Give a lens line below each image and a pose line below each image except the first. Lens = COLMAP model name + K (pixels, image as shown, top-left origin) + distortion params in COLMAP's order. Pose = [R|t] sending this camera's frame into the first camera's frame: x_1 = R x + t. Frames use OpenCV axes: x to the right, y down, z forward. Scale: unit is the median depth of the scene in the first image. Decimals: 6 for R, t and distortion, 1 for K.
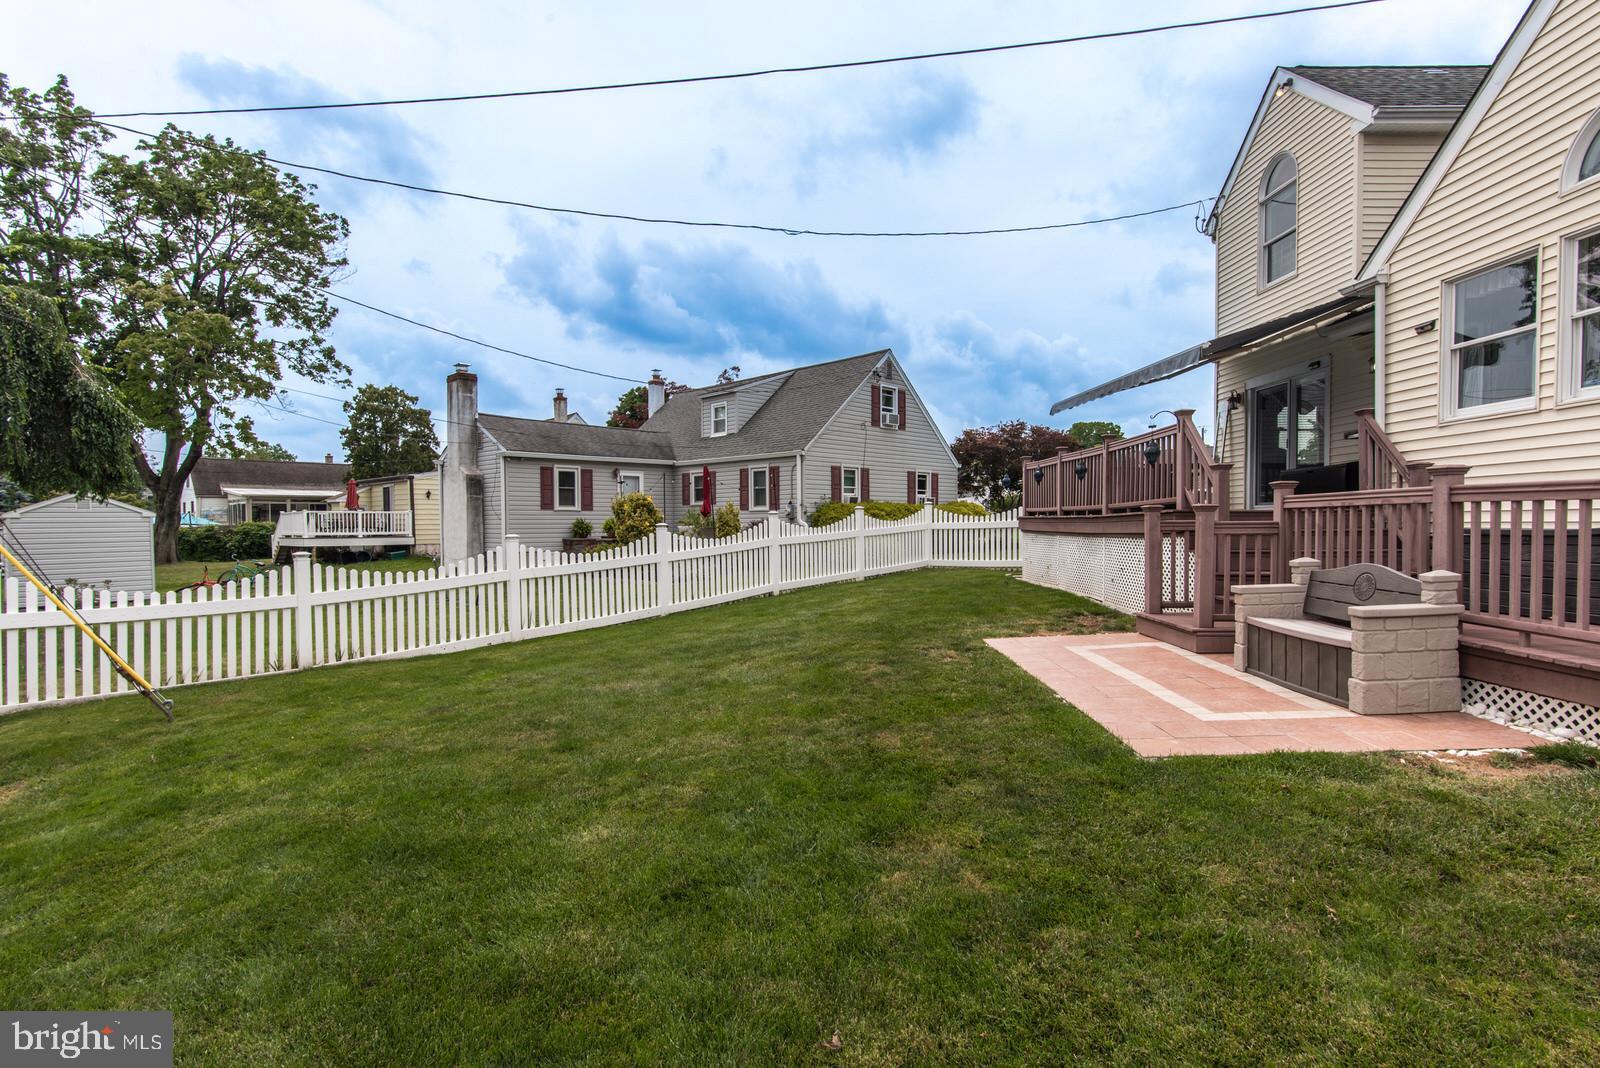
lens RADIAL K [[767.7, 0, 800.0], [0, 767.7, 534.0], [0, 0, 1]] dist [-0.005353, -0.000090]
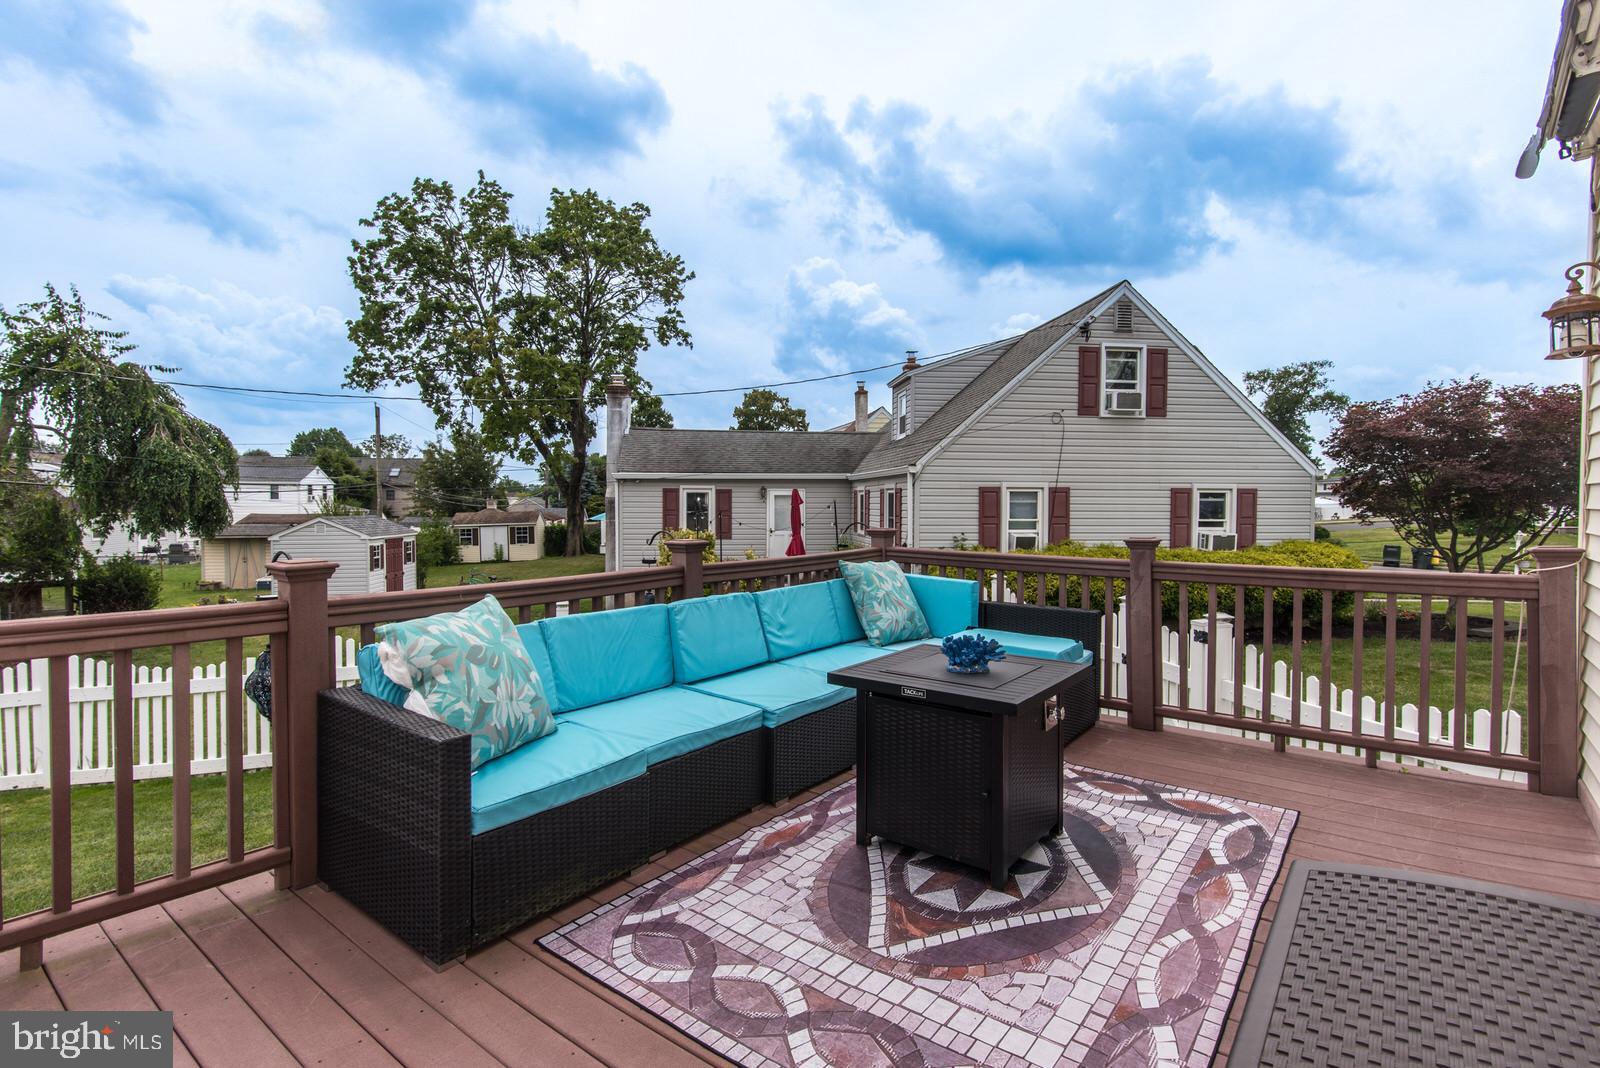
lens RADIAL K [[767.7, 0, 800.0], [0, 767.7, 534.0], [0, 0, 1]] dist [-0.005353, -0.000090]
pose [[0.772972, 0.038310, -0.633283, 0.307387], [-0.019123, 0.999129, 0.037099, -0.066489], [0.634152, -0.016566, 0.773031, 0.395136]]
